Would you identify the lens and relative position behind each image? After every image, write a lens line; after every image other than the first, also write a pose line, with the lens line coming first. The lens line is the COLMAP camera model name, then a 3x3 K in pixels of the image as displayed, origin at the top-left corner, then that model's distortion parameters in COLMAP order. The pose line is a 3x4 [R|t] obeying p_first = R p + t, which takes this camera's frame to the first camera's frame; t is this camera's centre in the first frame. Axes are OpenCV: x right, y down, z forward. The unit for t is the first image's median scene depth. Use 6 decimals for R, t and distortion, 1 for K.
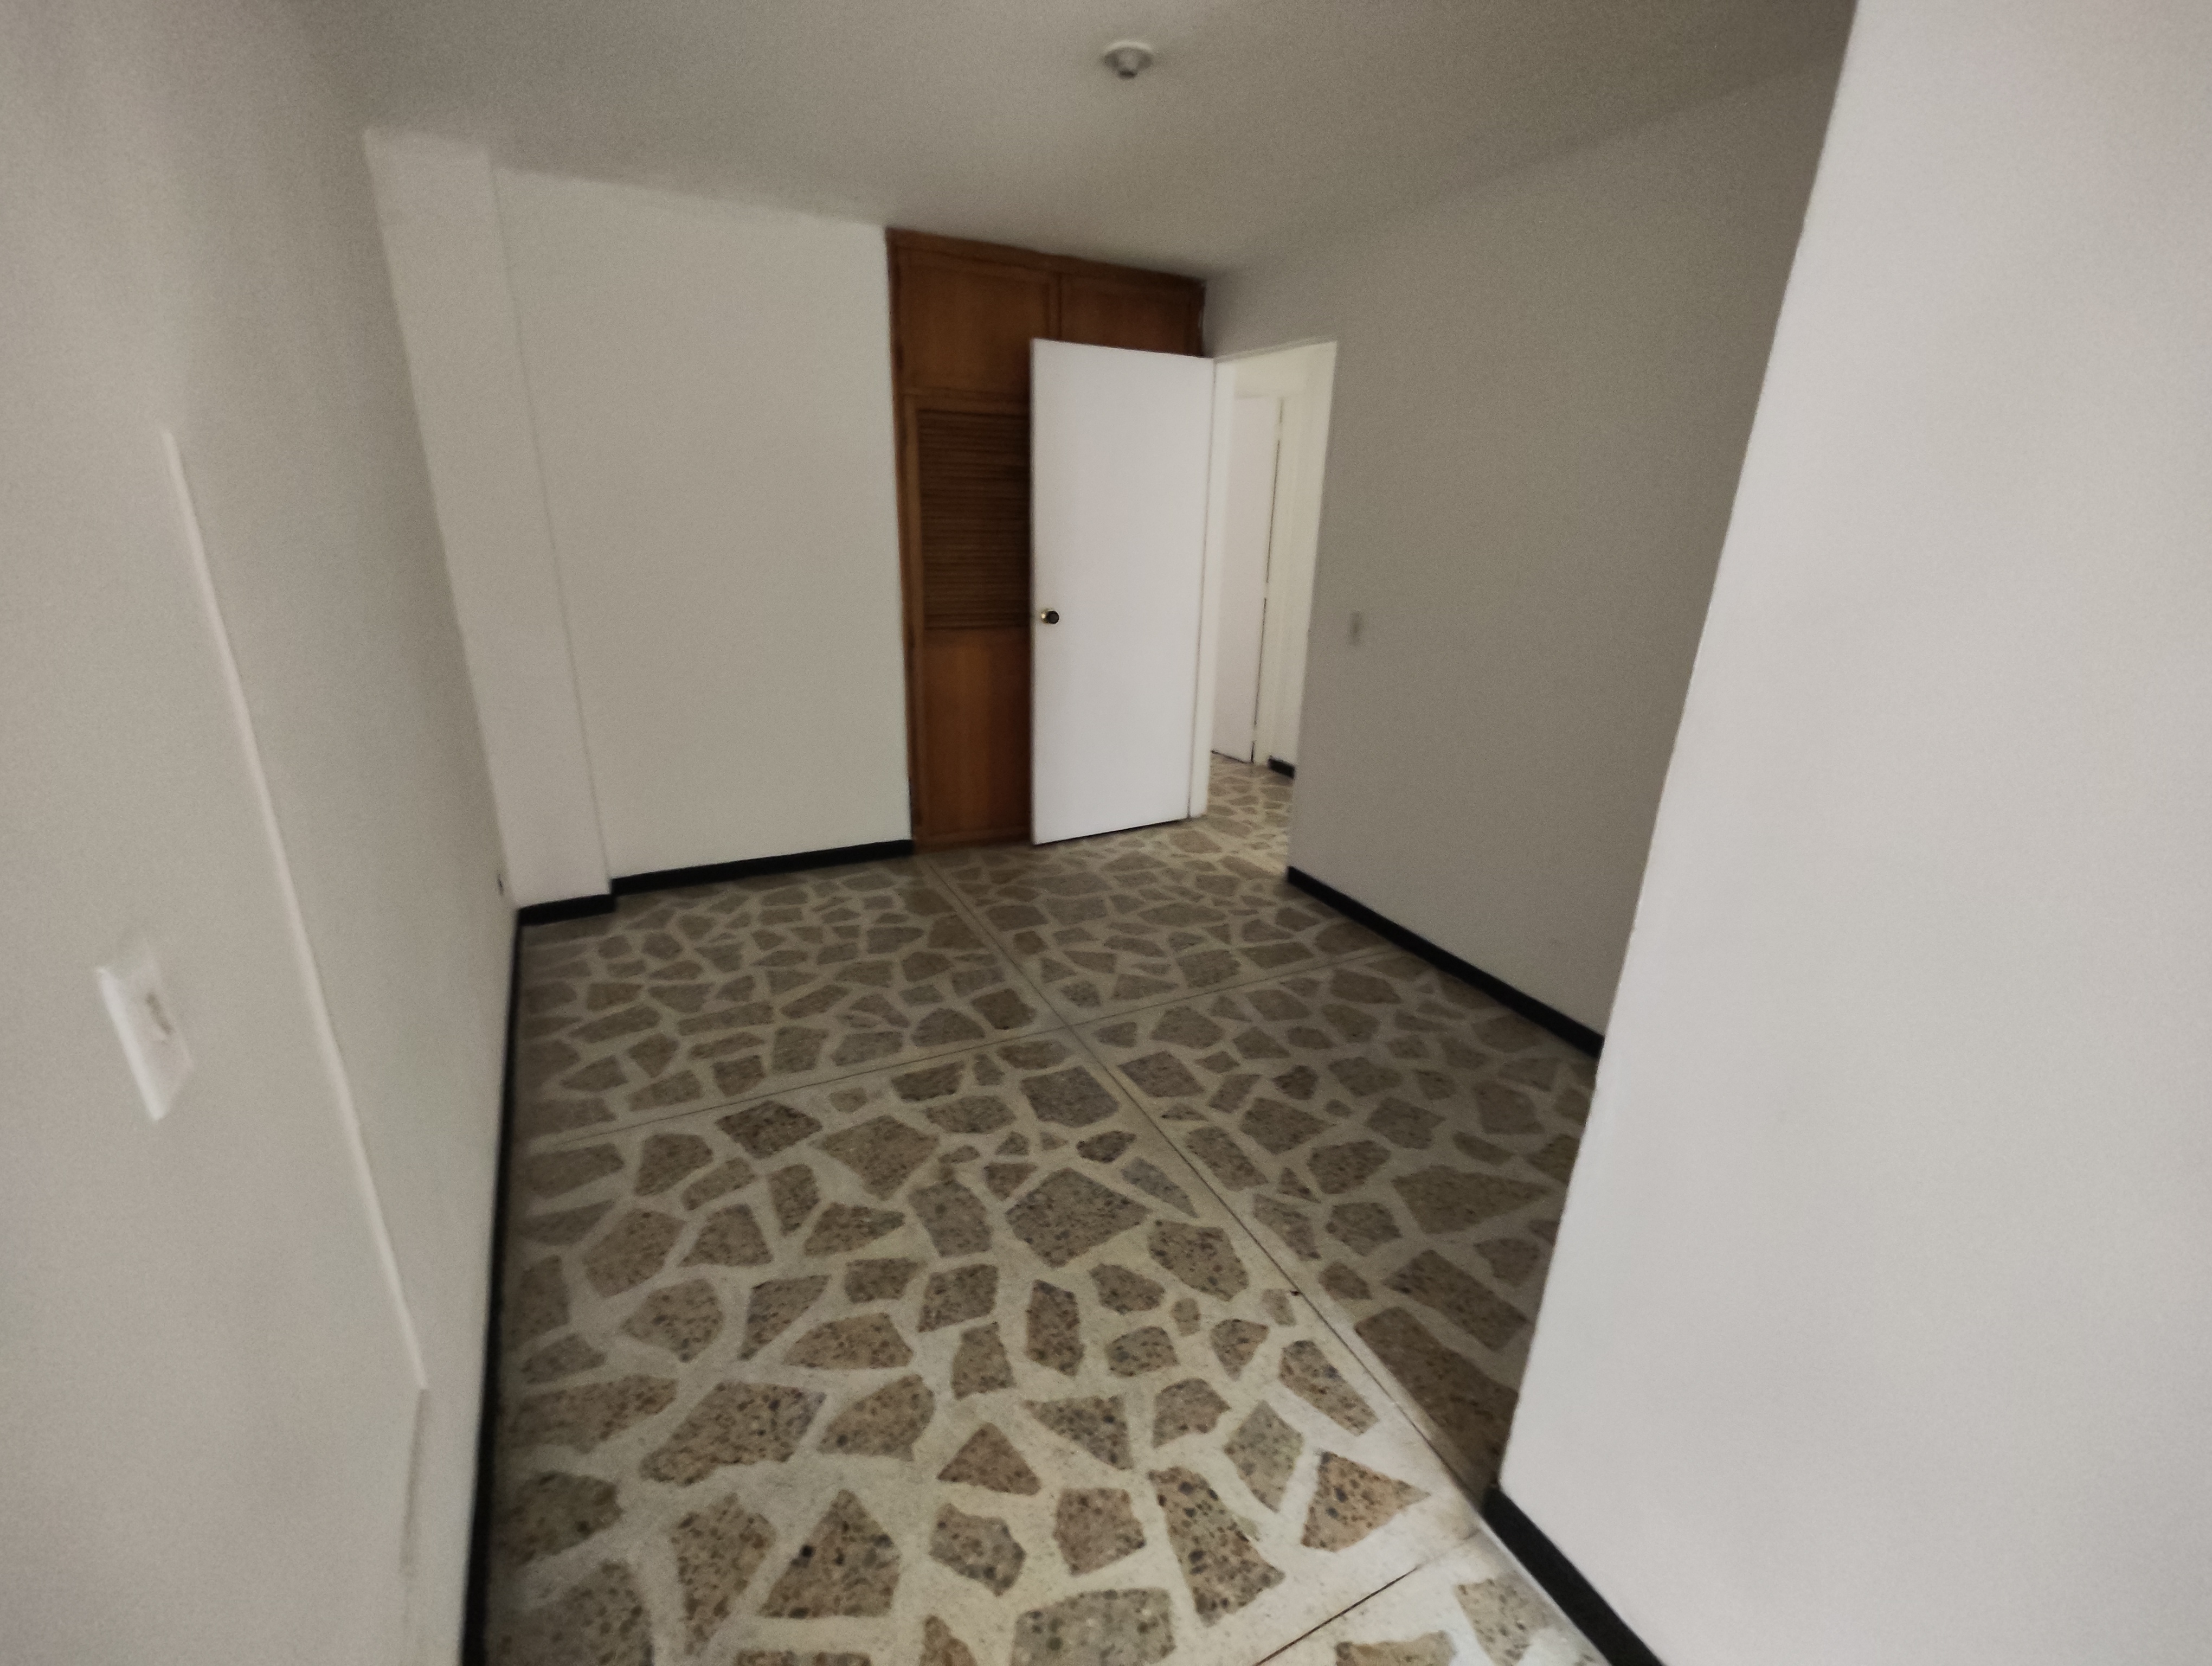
lens RADIAL K [[916.2, 0, 1100.6], [0, 916.2, 832.3], [0, 0, 1]] dist [-0.001880, 0.002053]
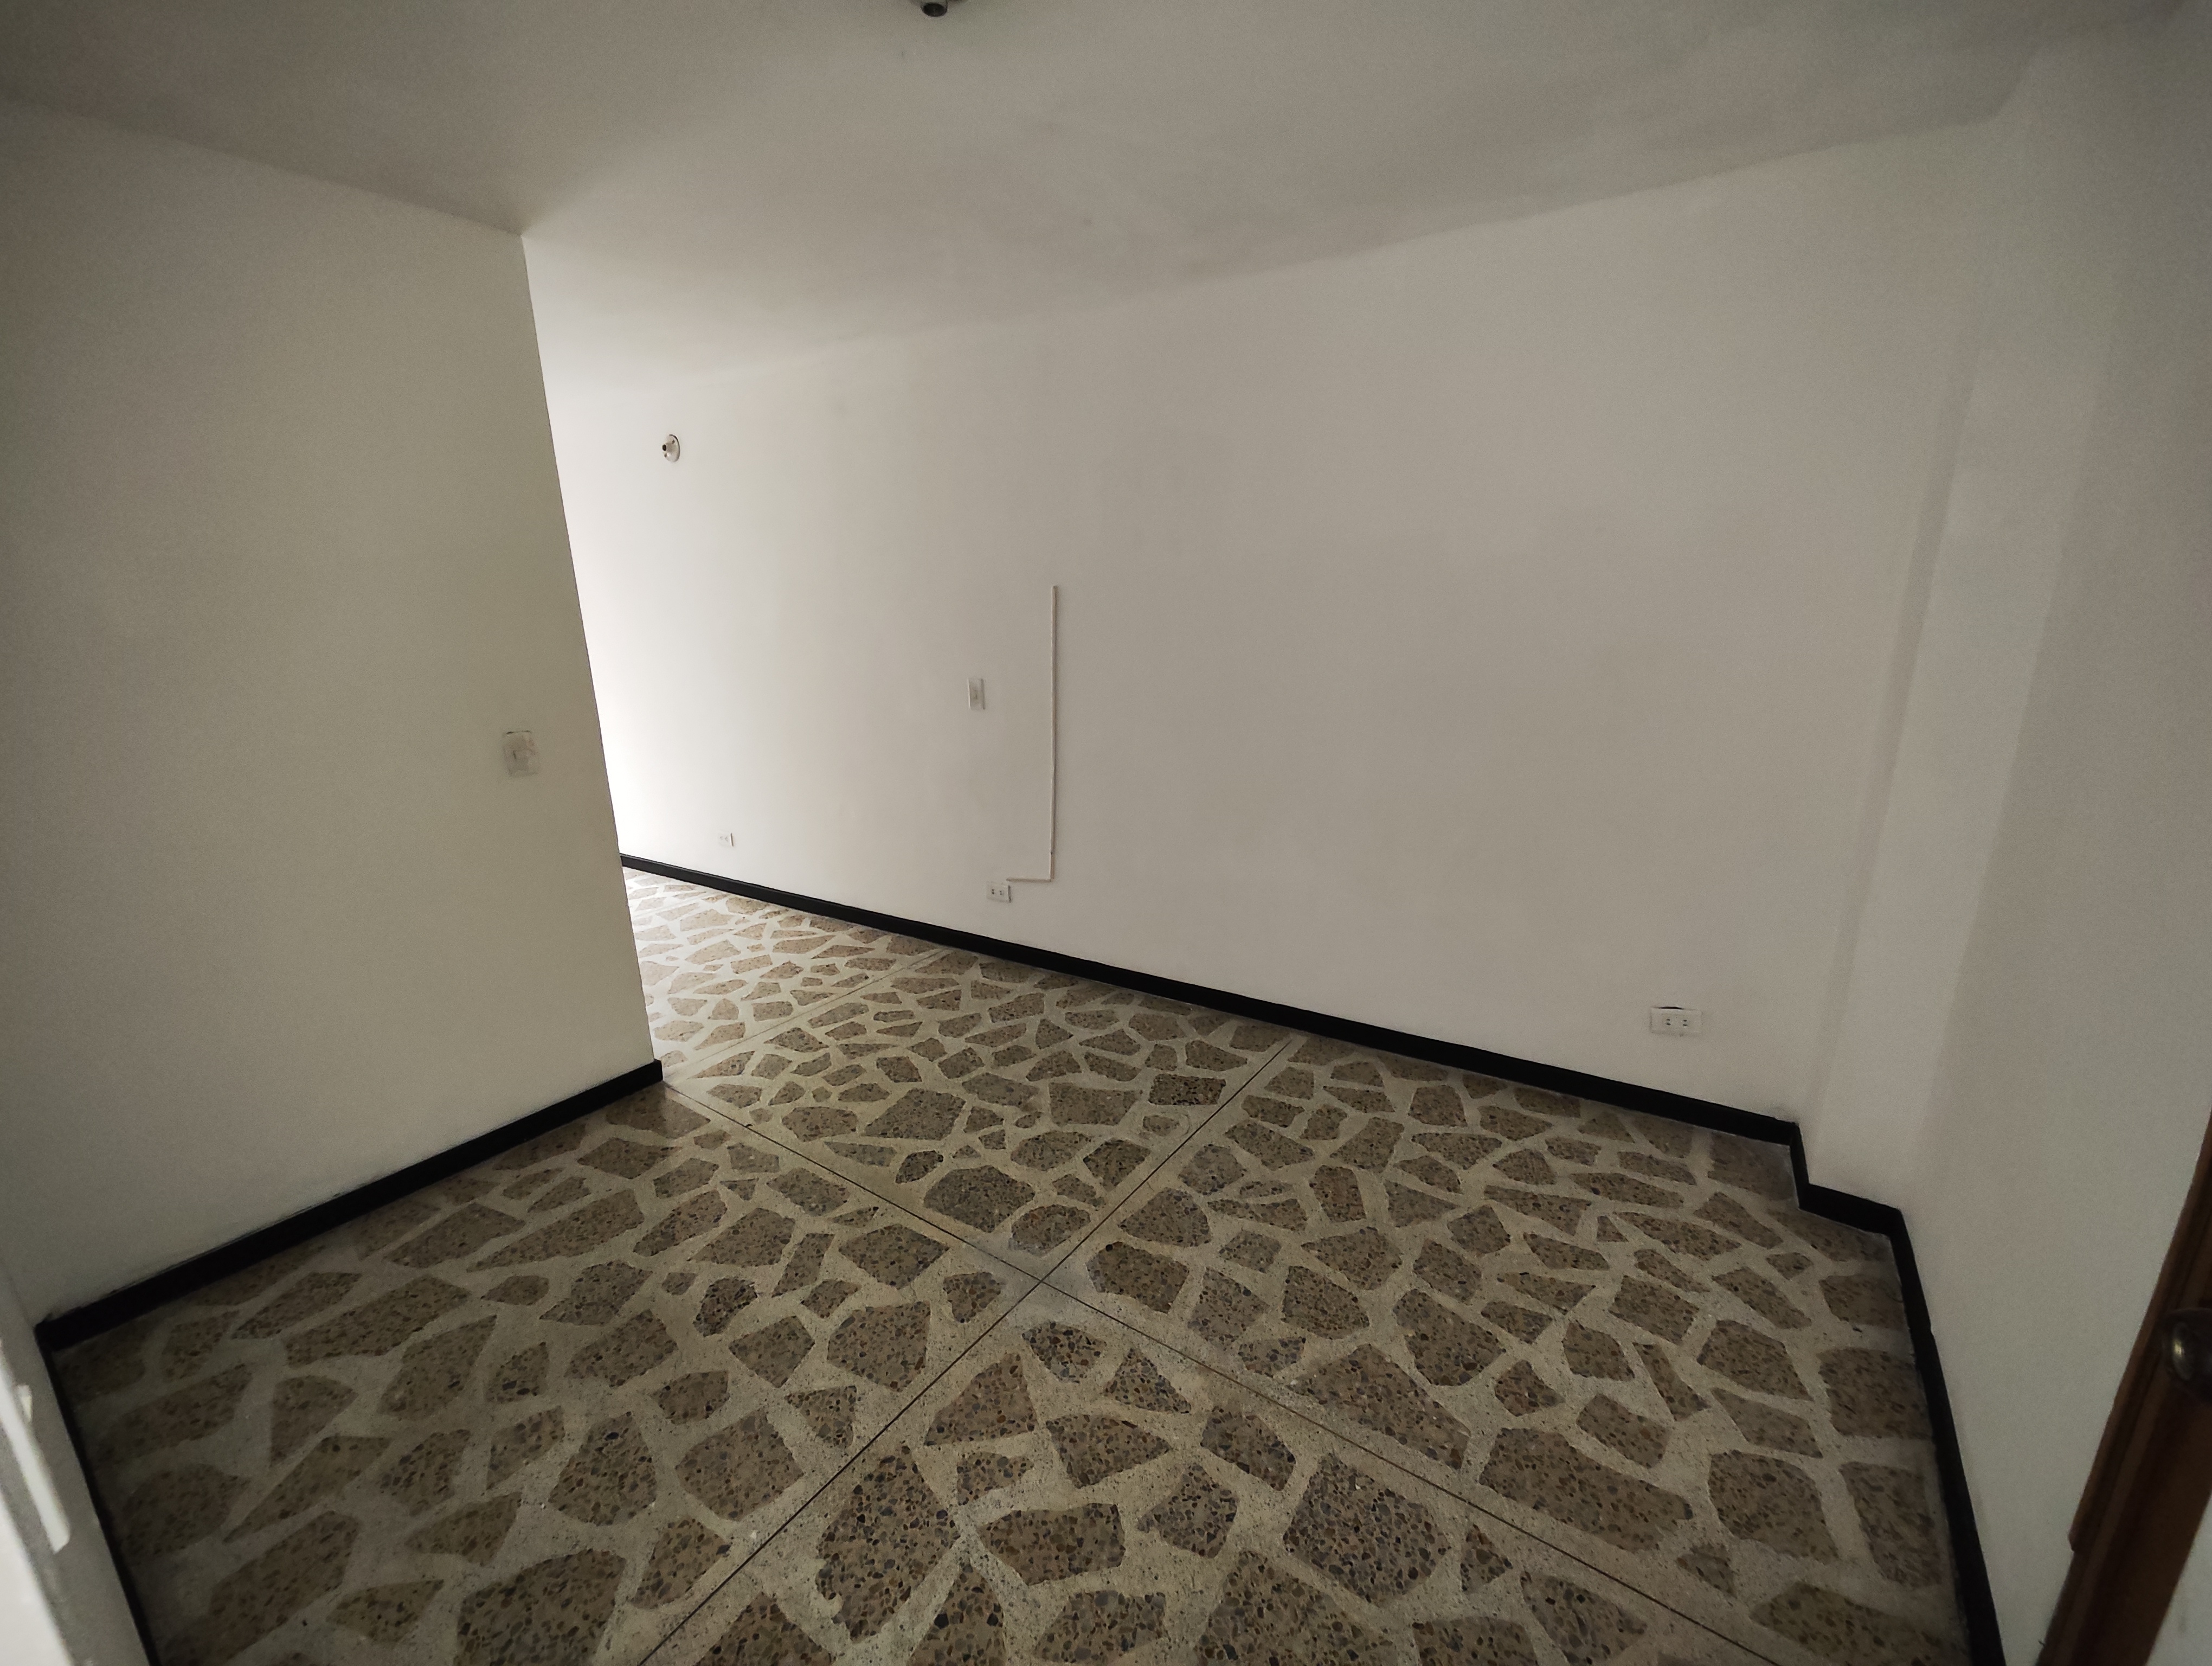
lens RADIAL K [[916.2, 0, 1102.1], [0, 916.2, 835.5], [0, 0, 1]] dist [-0.001880, 0.002053]
pose [[-0.880010, 0.108906, -0.462301, 0.279269], [-0.164011, 0.843802, 0.510979, -0.597618], [0.445739, 0.525489, -0.724692, 1.690768]]
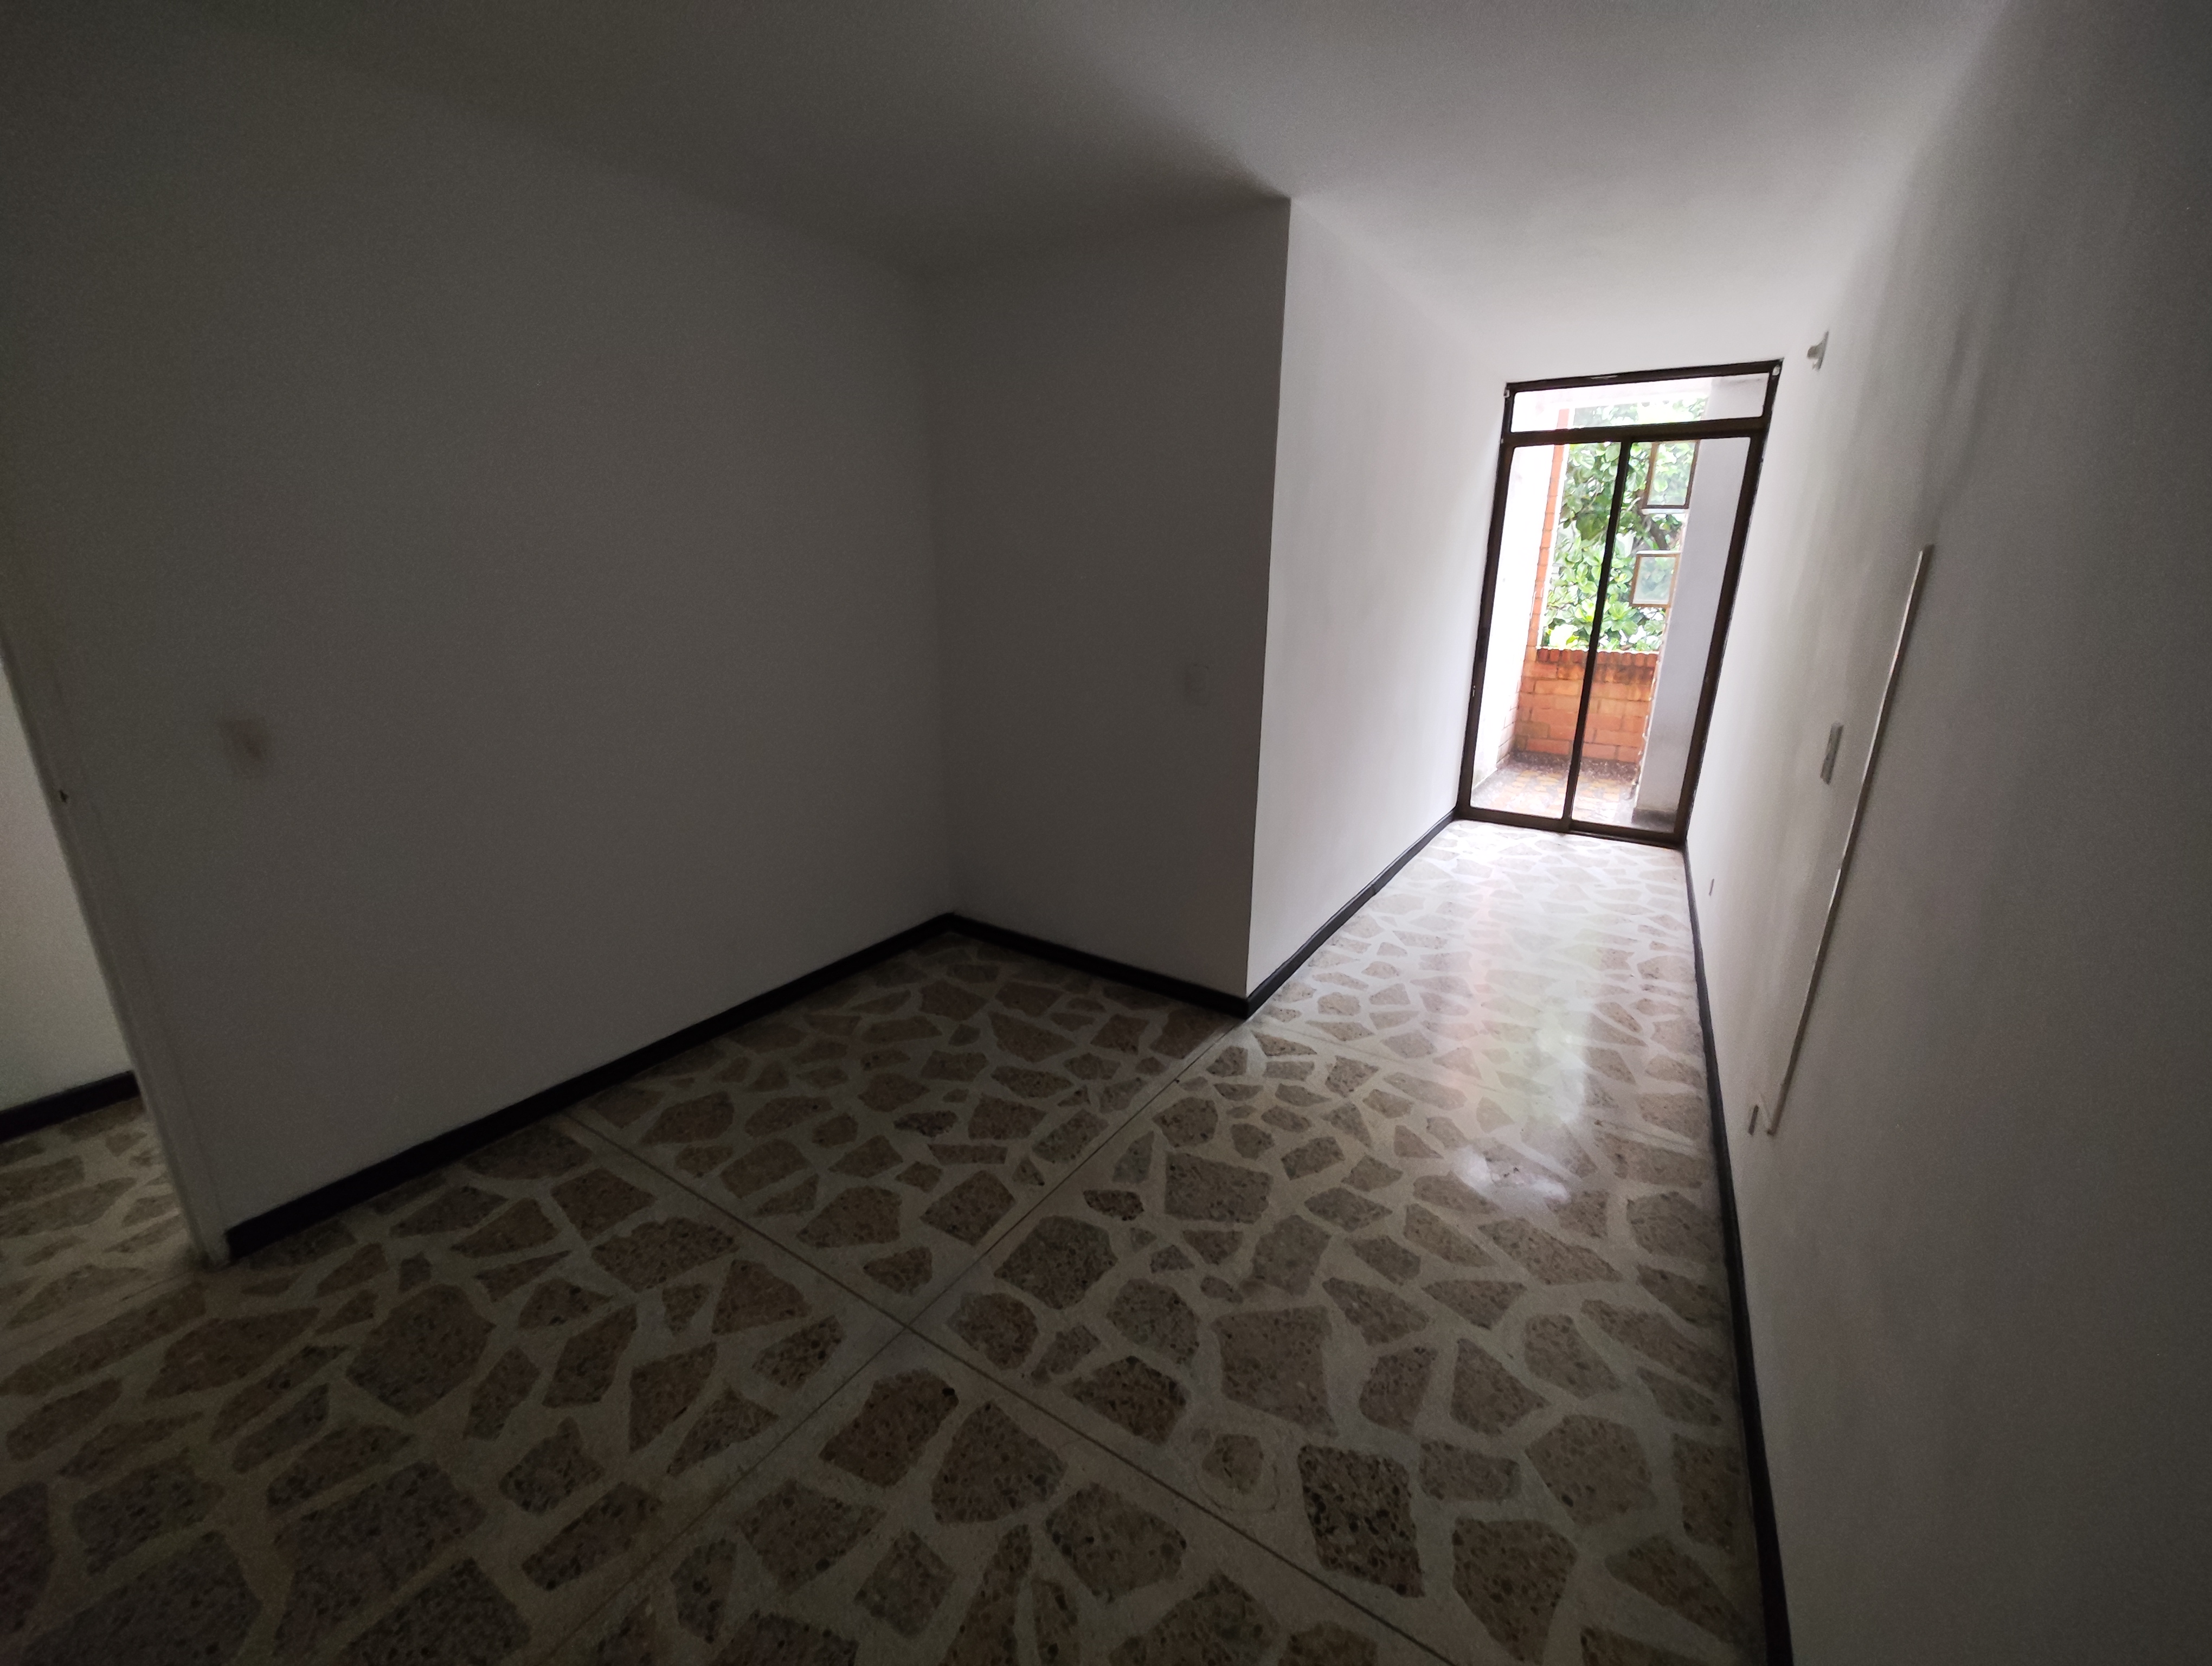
lens RADIAL K [[916.2, 0, 1100.4], [0, 916.2, 829.6], [0, 0, 1]] dist [-0.001880, 0.002053]
pose [[-0.498683, -0.270321, 0.823554, -0.684460], [0.263369, 0.857950, 0.441087, -0.435859], [-0.825804, 0.436861, -0.356651, 1.186264]]
